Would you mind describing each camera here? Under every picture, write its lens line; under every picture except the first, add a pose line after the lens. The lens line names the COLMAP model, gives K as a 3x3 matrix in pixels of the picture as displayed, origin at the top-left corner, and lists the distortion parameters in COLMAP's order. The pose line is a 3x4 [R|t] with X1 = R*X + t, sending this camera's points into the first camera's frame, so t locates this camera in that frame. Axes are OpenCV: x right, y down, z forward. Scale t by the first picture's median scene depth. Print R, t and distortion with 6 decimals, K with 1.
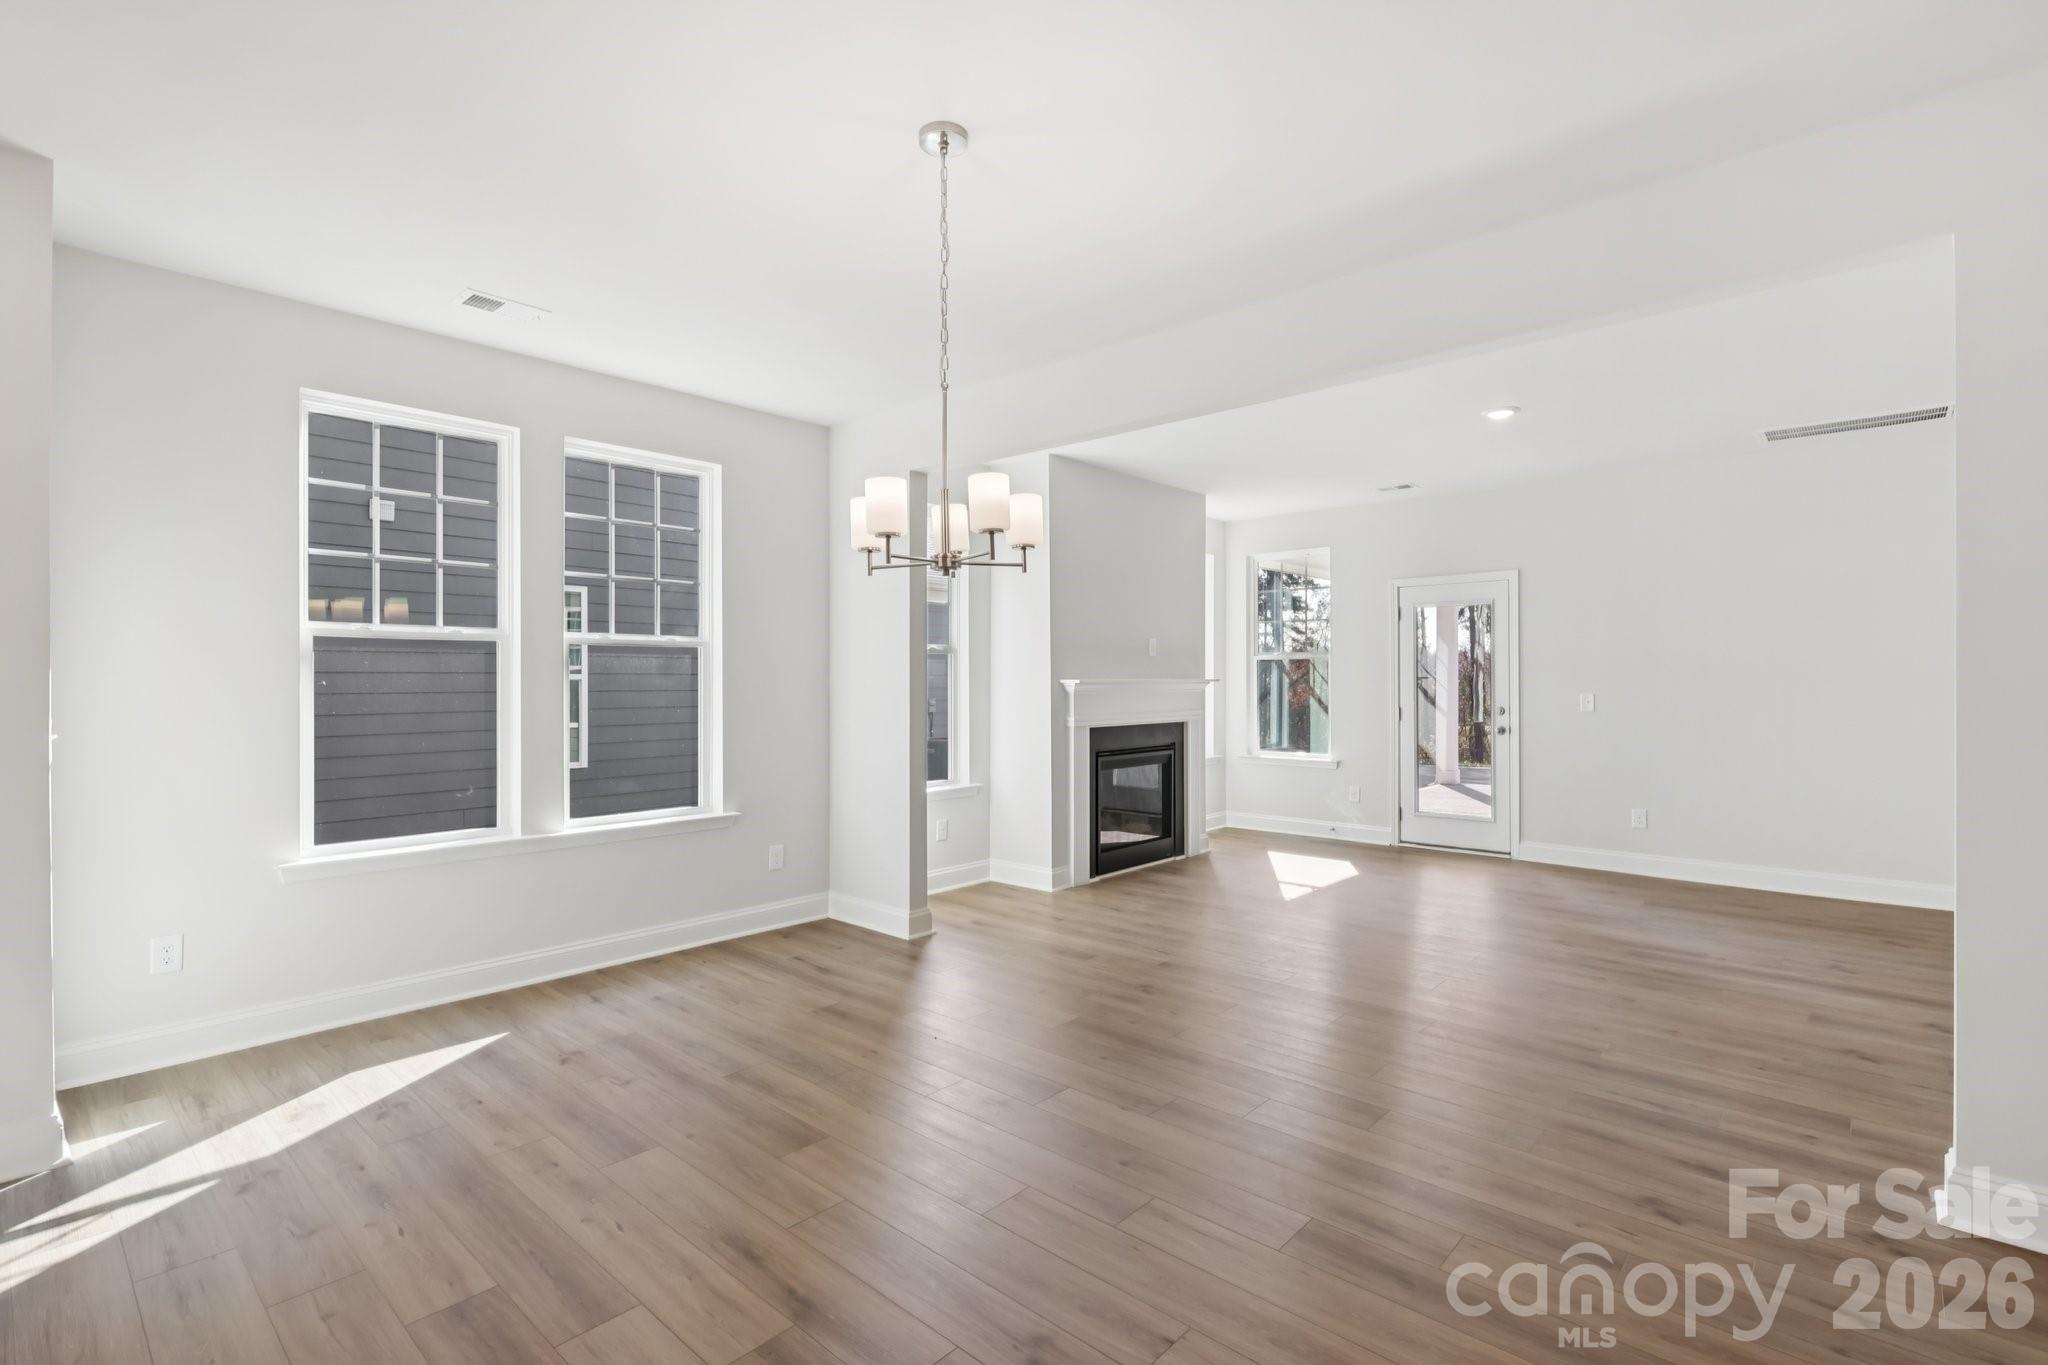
lens RADIAL K [[954.7, 0, 1026.7], [0, 954.7, 674.8], [0, 0, 1]] dist [-0.000372, 0.000084]
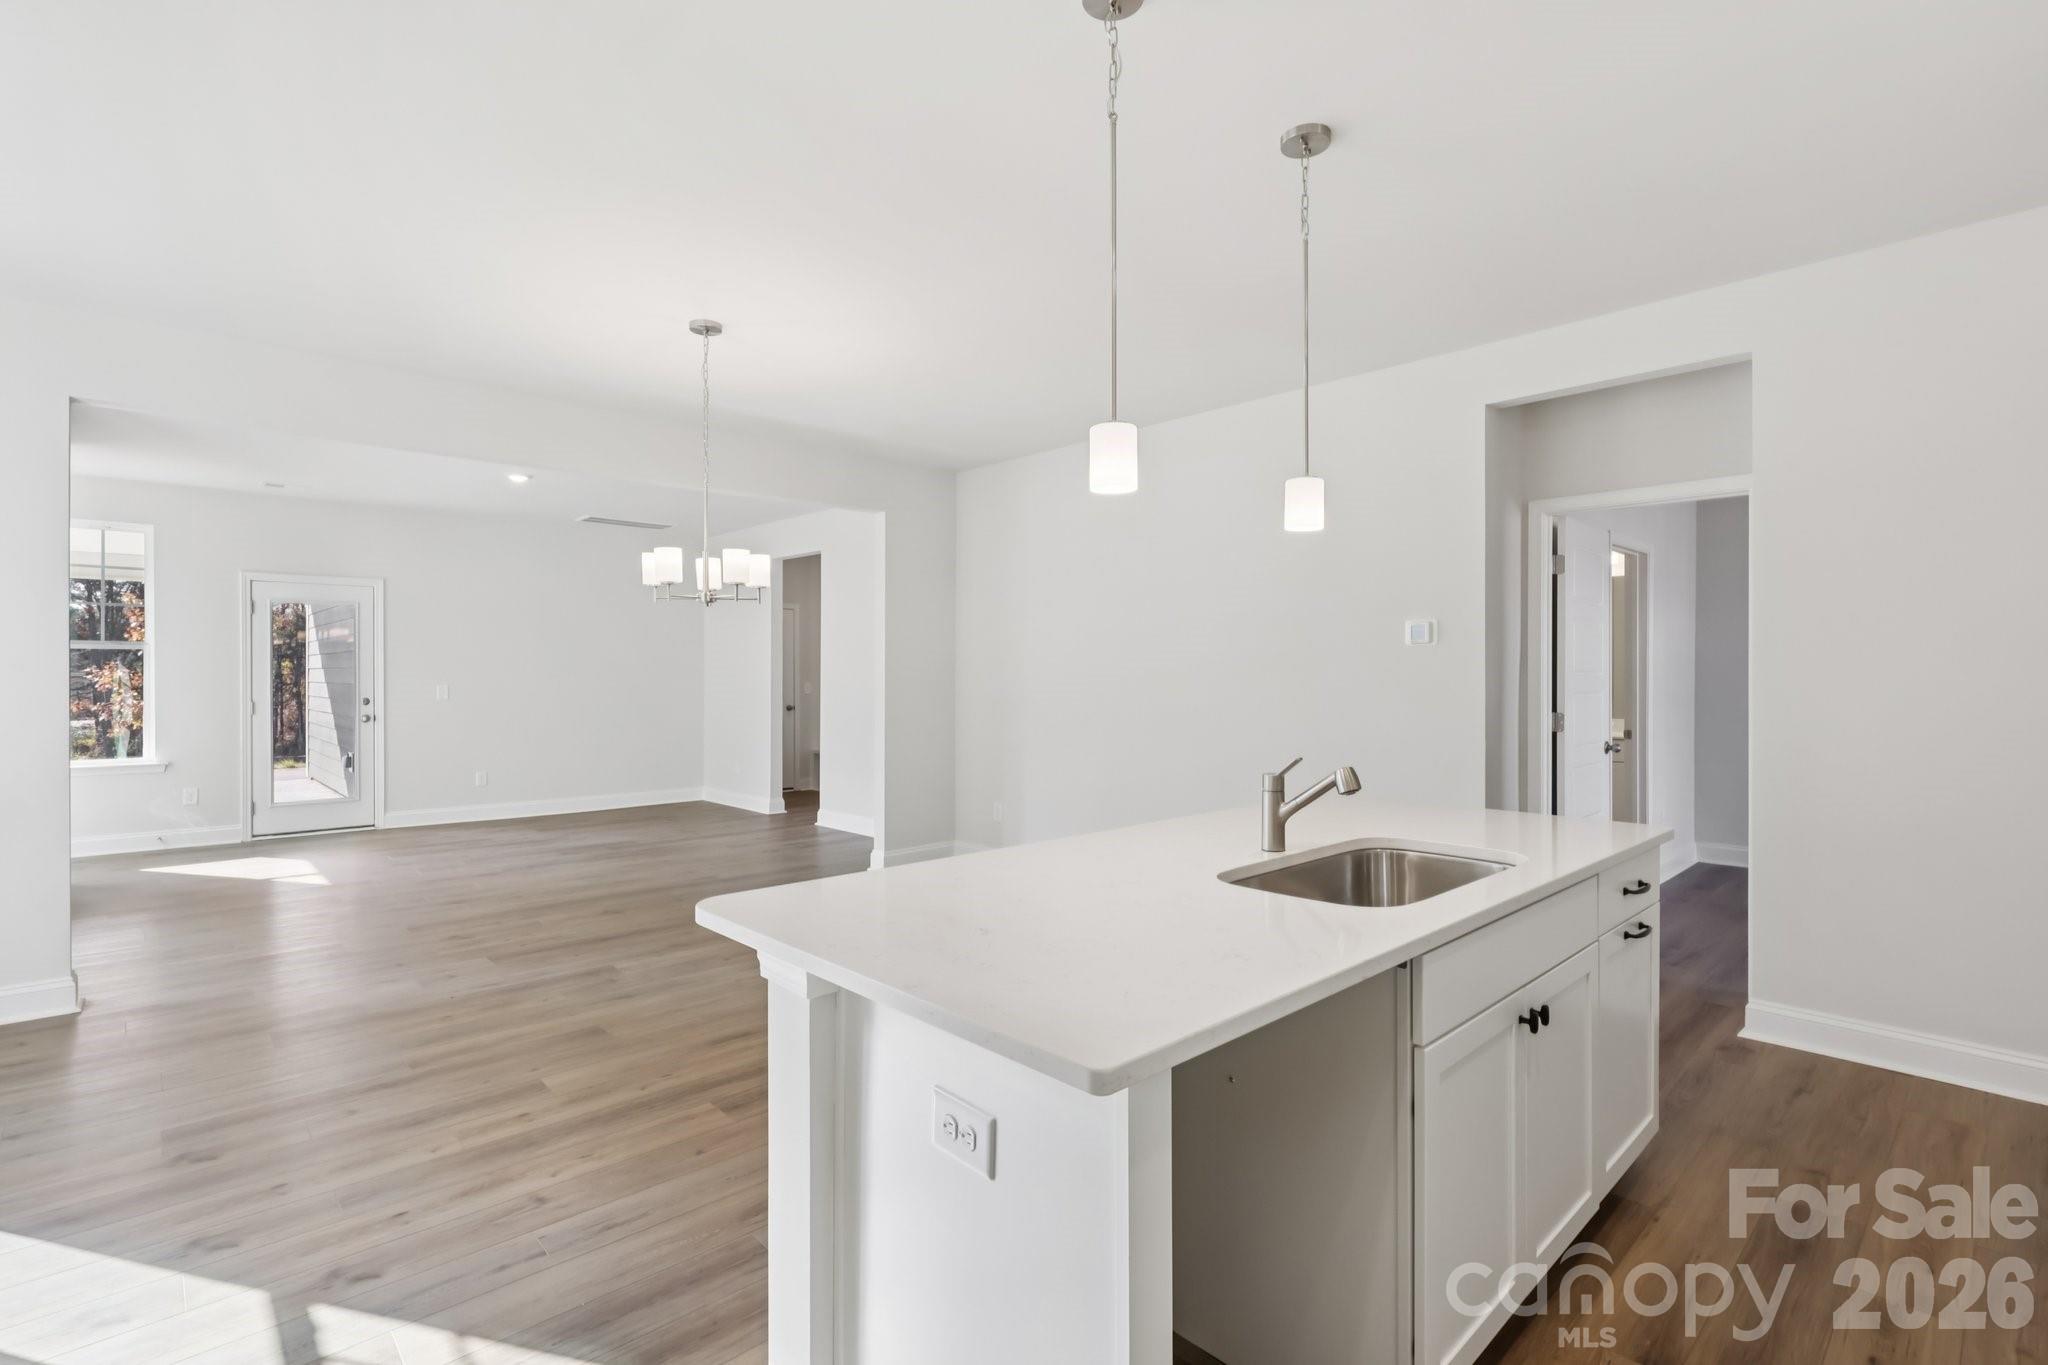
lens RADIAL K [[954.7, 0, 1019.0], [0, 954.7, 689.5], [0, 0, 1]] dist [-0.000372, 0.000084]
pose [[0.084072, -0.013205, 0.996372, -0.981483], [-0.007354, 0.999877, 0.013872, 0.003585], [-0.996433, -0.008494, 0.083964, 0.221792]]
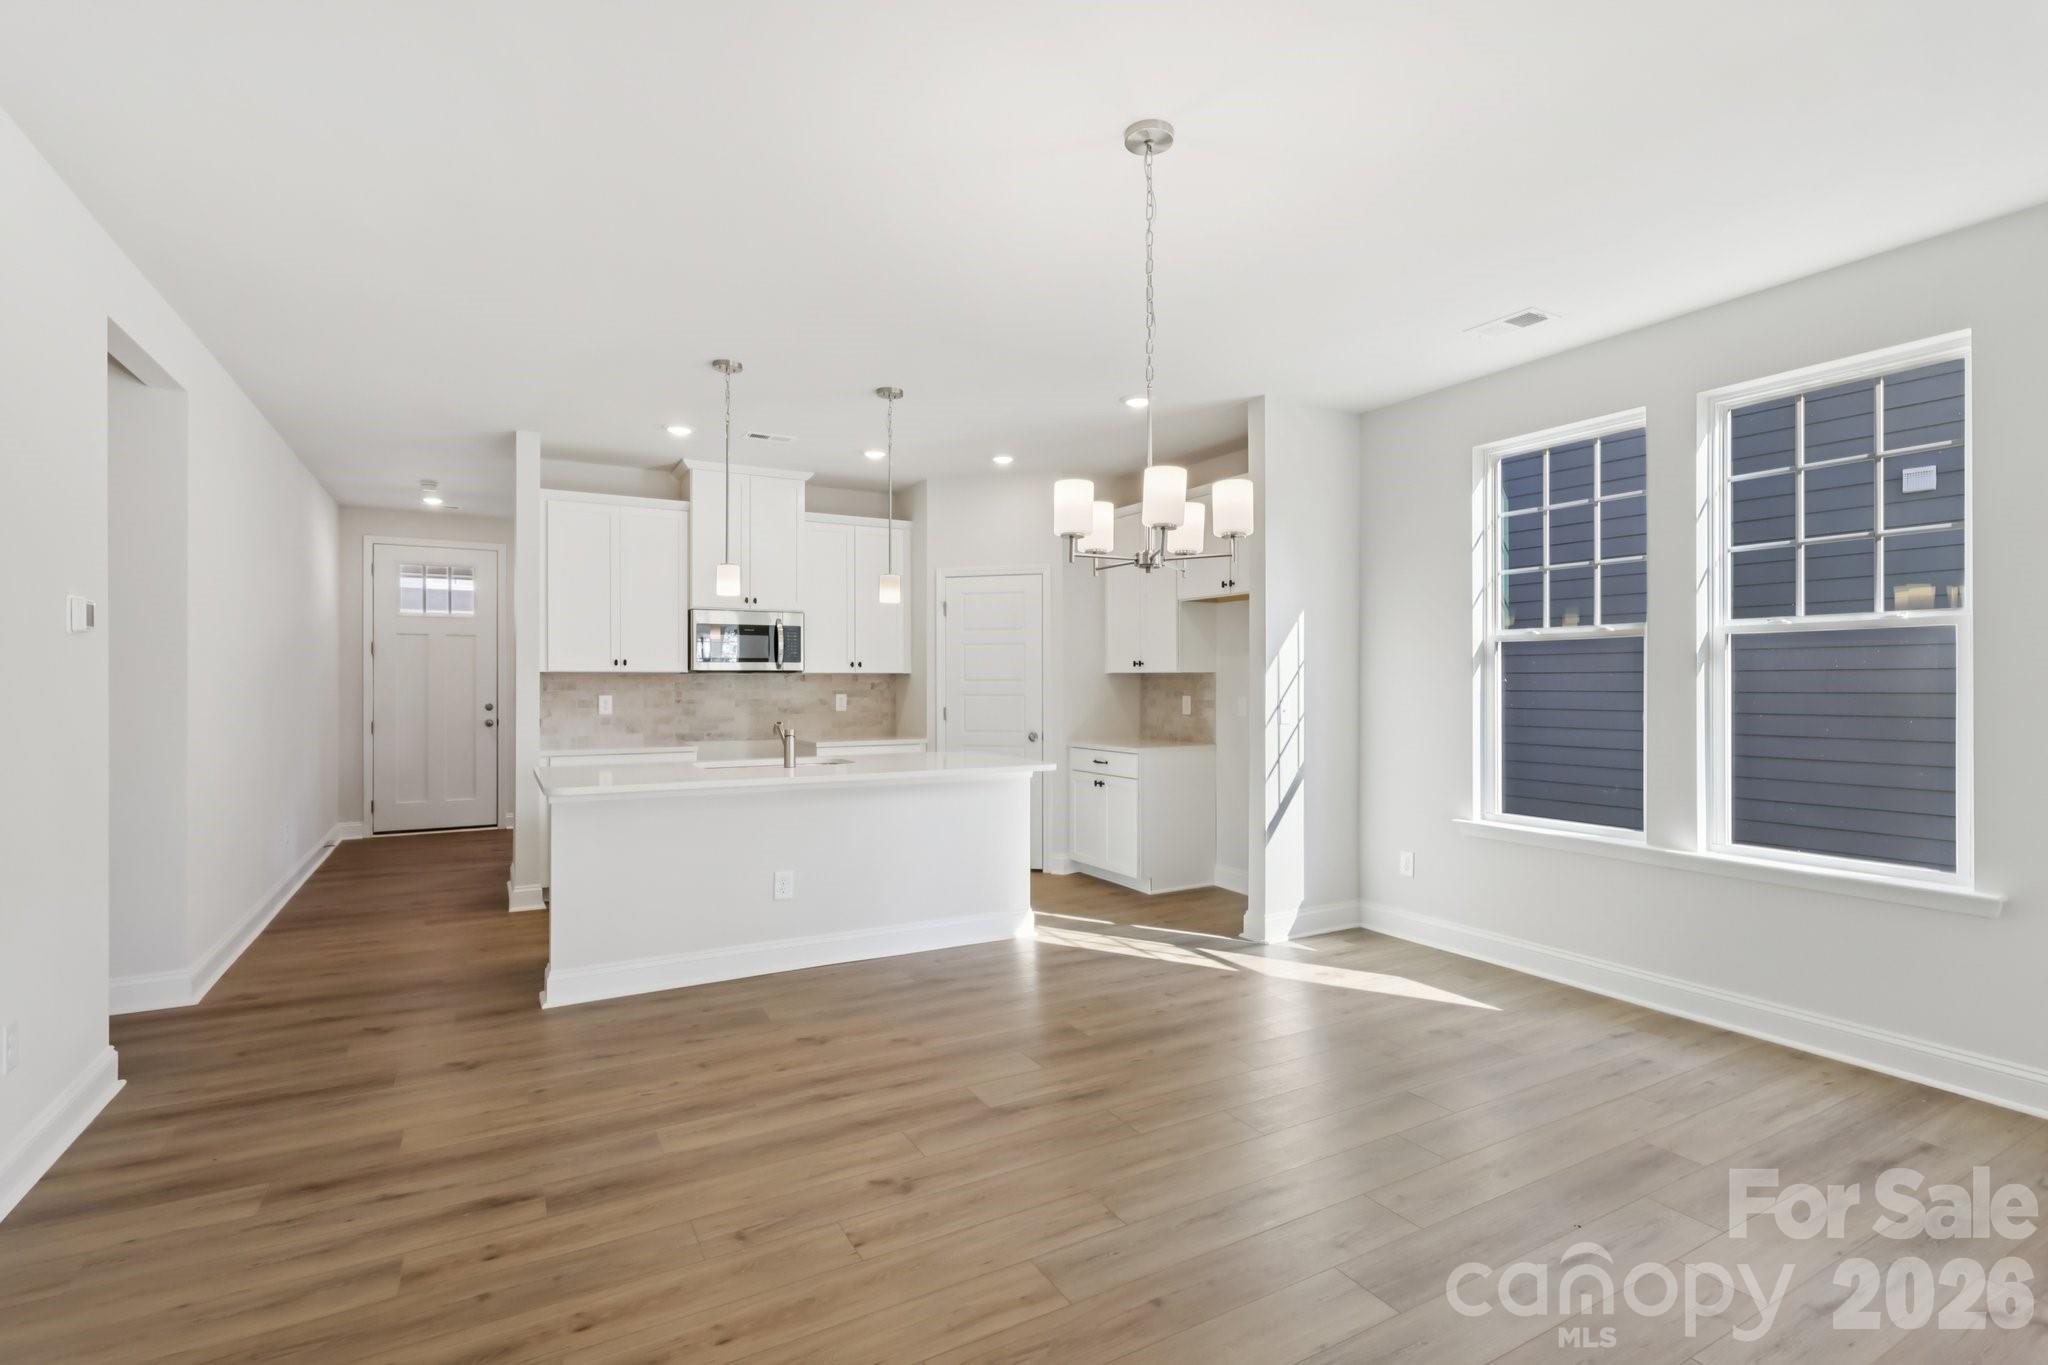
lens RADIAL K [[954.7, 0, 1018.0], [0, 954.7, 666.3], [0, 0, 1]] dist [-0.000372, 0.000084]
pose [[-0.317775, -0.010550, -0.948107, 0.562902], [0.007117, 0.999883, -0.013512, 0.002923], [0.948139, -0.011041, -0.317663, 0.732703]]
